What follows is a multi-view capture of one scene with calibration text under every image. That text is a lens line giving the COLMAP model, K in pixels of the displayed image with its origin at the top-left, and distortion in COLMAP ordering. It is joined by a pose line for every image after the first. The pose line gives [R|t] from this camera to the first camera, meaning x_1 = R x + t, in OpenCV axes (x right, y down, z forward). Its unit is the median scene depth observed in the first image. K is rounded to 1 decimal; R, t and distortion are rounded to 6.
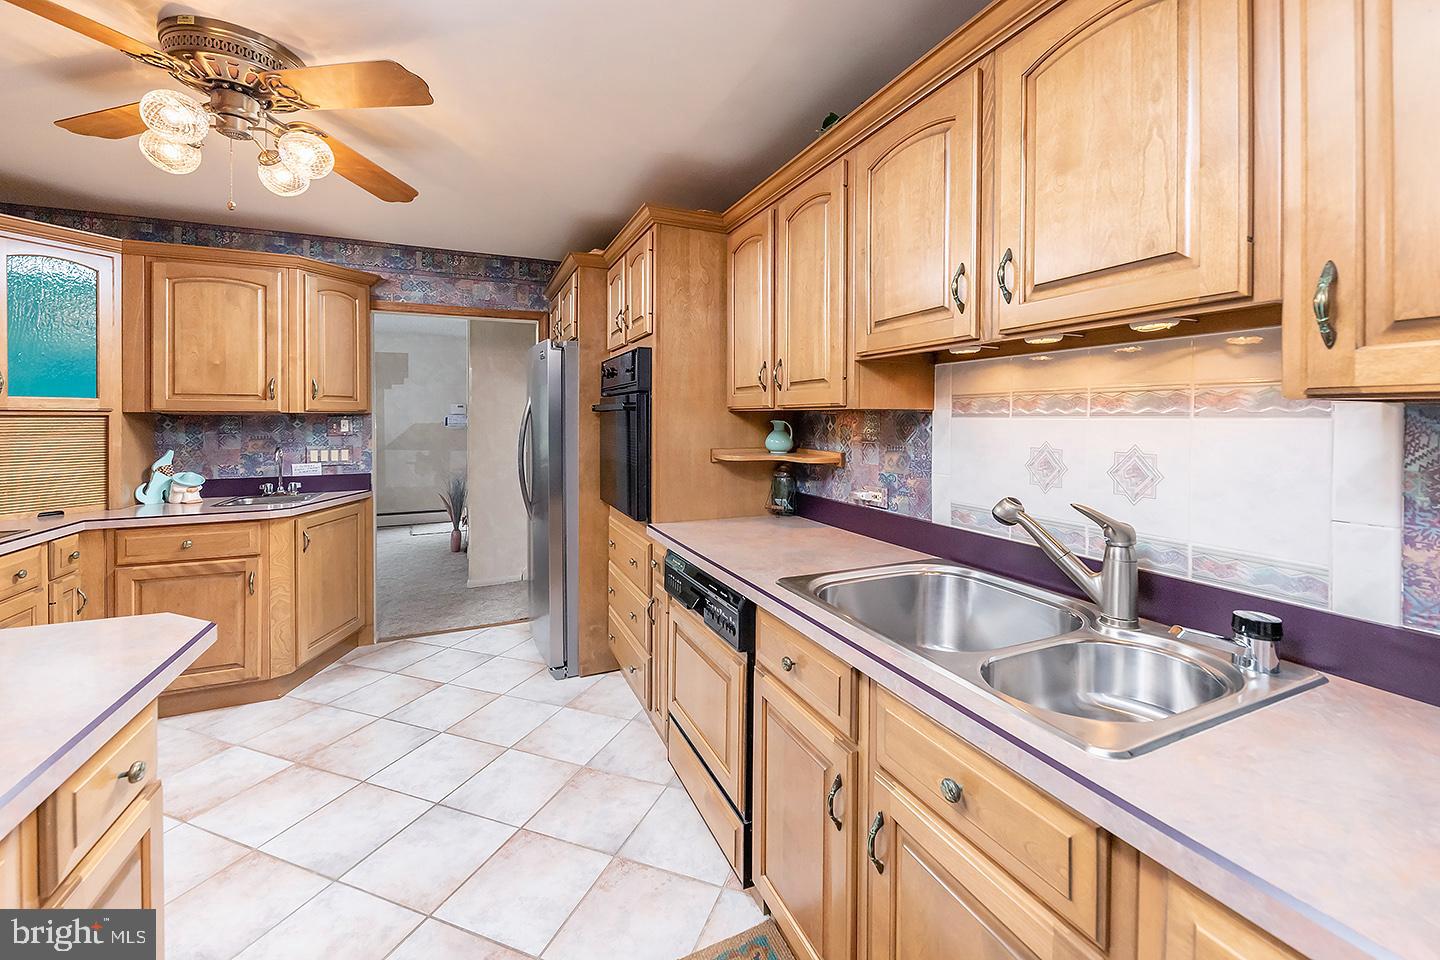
lens RADIAL K [[555.8, 0, 753.1], [0, 555.8, 423.7], [0, 0, 1]] dist [0.002720, 0.000080]
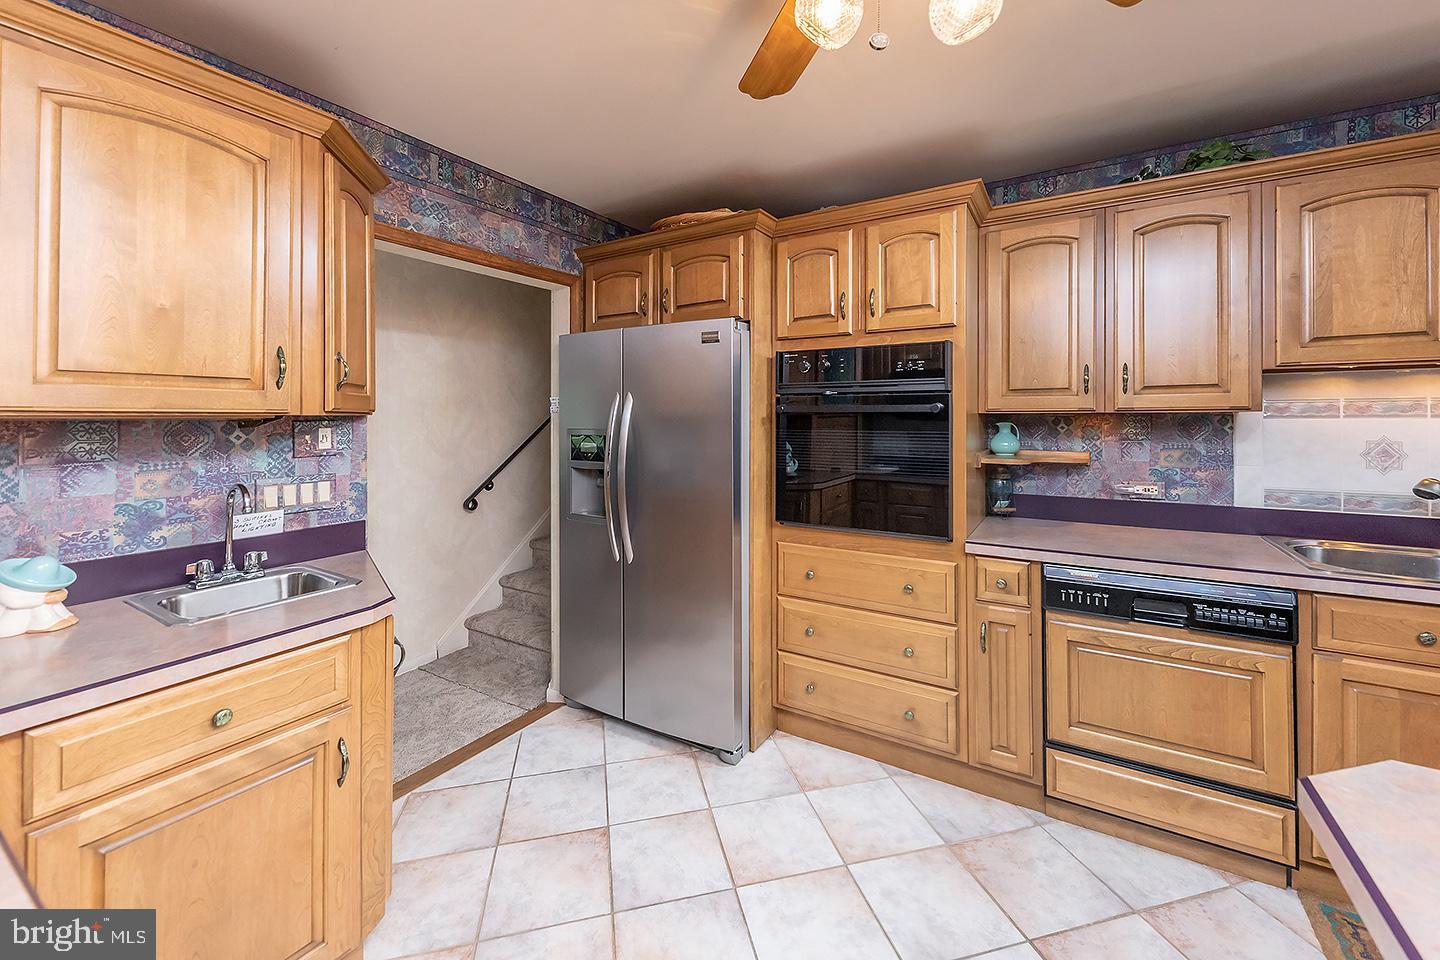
lens RADIAL K [[561.3, 0, 731.4], [0, 561.3, 418.1], [0, 0, 1]] dist [-0.003019, -0.000136]
pose [[0.845027, -0.004122, 0.534708, -0.779811], [0.010232, 0.999912, -0.008462, -0.008321], [-0.534626, 0.012621, 0.844995, 0.356075]]
